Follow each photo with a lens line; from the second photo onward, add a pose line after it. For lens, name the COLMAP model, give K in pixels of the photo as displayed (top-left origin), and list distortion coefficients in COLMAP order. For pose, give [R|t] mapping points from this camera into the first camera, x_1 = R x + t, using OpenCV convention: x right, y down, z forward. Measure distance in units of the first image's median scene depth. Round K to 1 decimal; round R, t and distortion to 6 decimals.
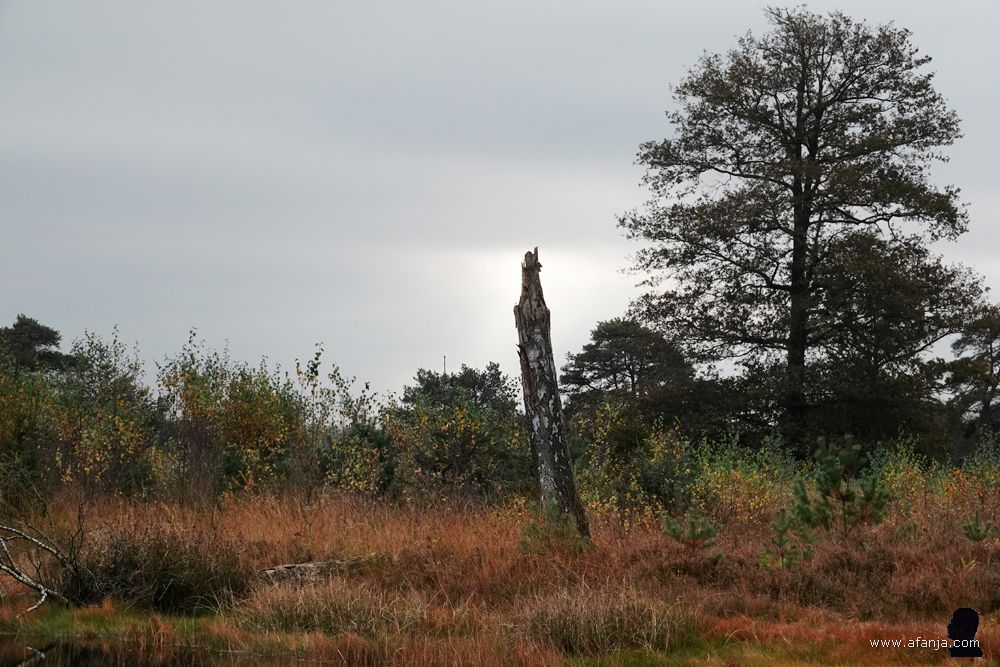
lens RADIAL K [[3206.7, 0, 500.5], [0, 3206.7, 333.9], [0, 0, 1]] dist [0.292818, 0.000000]
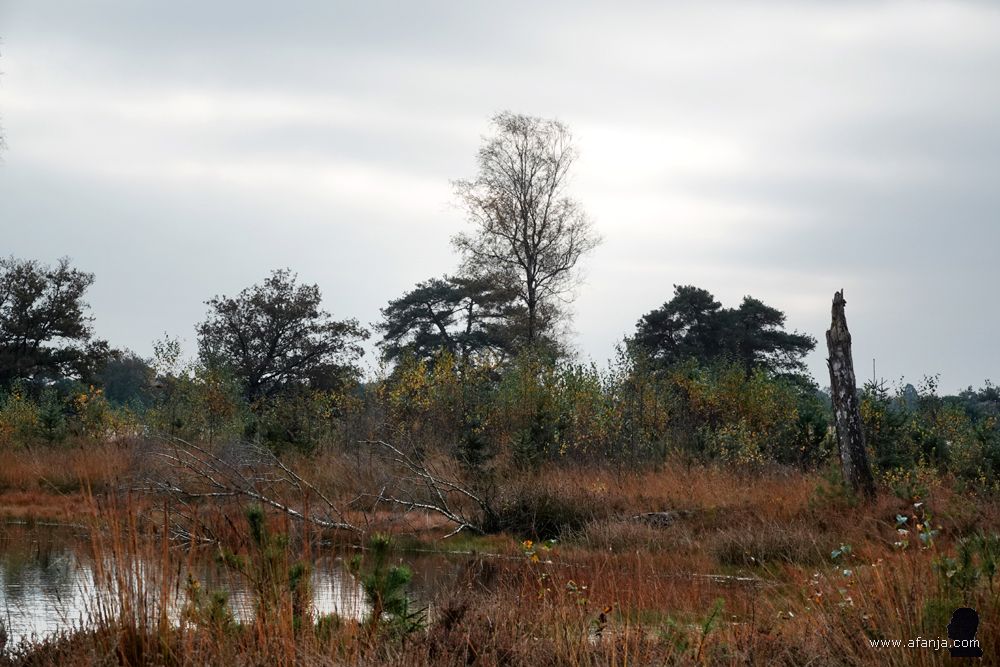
lens RADIAL K [[3424.2, 0, 499.8], [0, 3424.2, 333.6], [0, 0, 1]] dist [-0.044243, 0.000000]
pose [[0.968962, 0.002464, -0.247197, 0.234310], [-0.000065, 0.999953, 0.009712, -0.022017], [0.247209, -0.009394, 0.968917, -0.474293]]
